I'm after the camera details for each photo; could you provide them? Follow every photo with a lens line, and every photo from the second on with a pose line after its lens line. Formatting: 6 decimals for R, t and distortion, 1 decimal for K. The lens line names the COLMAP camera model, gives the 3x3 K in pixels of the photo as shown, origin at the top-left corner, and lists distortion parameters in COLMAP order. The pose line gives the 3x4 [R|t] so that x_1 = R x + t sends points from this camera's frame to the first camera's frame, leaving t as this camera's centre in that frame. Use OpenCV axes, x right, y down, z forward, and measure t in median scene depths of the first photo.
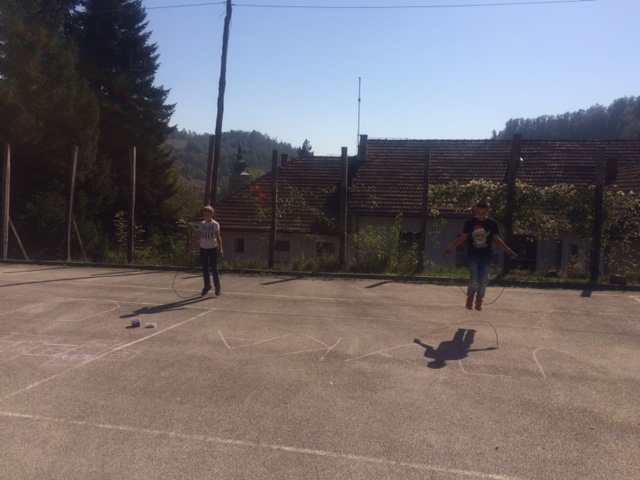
lens RADIAL K [[533.5, 0, 320.0], [0, 533.5, 240.0], [0, 0, 1]] dist [0.034341, -0.087451]
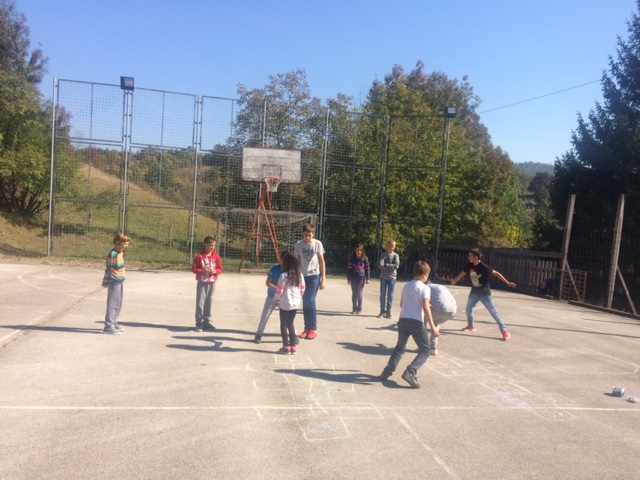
lens RADIAL K [[537.7, 0, 331.7], [0, 537.7, 223.2], [0, 0, 1]] dist [0.081035, -0.105219]
pose [[0.429609, 0.007145, -0.902987, 0.116919], [-0.125284, 0.990769, -0.051767, -0.004690], [0.894282, 0.135369, 0.426539, 0.084904]]
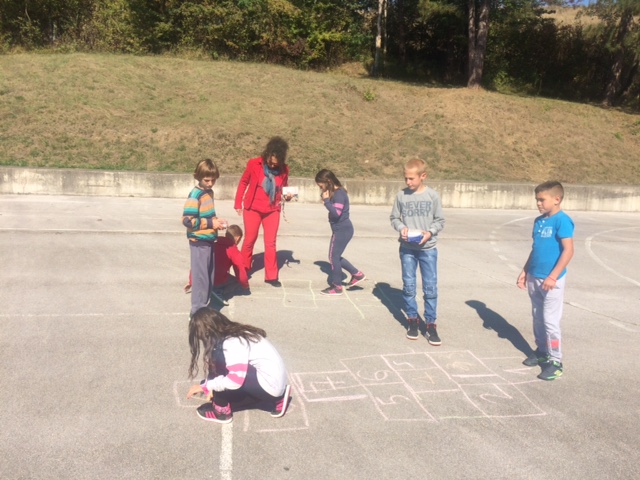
lens RADIAL K [[534.1, 0, 331.0], [0, 534.1, 228.9], [0, 0, 1]] dist [0.080053, -0.093022]
pose [[-0.908504, 0.013493, -0.417658, -0.099646], [-0.087930, 0.970928, 0.222635, -0.043805], [0.408520, 0.238990, -0.880906, 0.602667]]
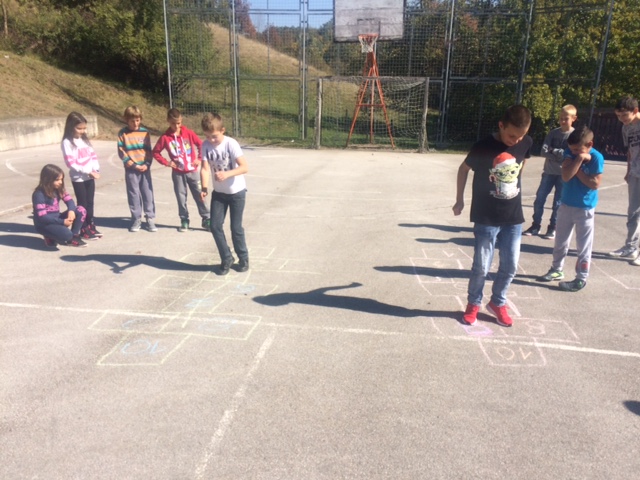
lens RADIAL K [[545.1, 0, 320.0], [0, 545.1, 240.0], [0, 0, 1]] dist [0.079930, -0.105928]
pose [[0.112229, 0.247398, -0.962392, 0.064405], [-0.092378, 0.966914, 0.237788, -0.014144], [0.989379, 0.062217, 0.131370, 0.269485]]
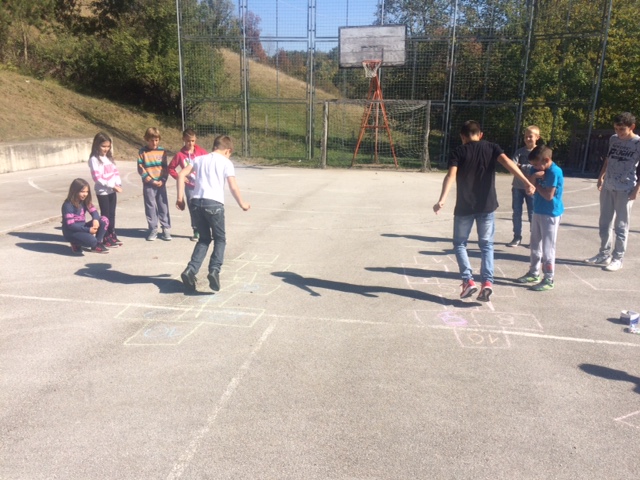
lens RADIAL K [[548.2, 0, 321.7], [0, 548.2, 230.4], [0, 0, 1]] dist [0.072672, -0.100288]
pose [[0.099031, 0.193622, -0.976065, 0.107158], [-0.092010, 0.978466, 0.184763, -0.014026], [0.990821, 0.071511, 0.114714, 0.271761]]
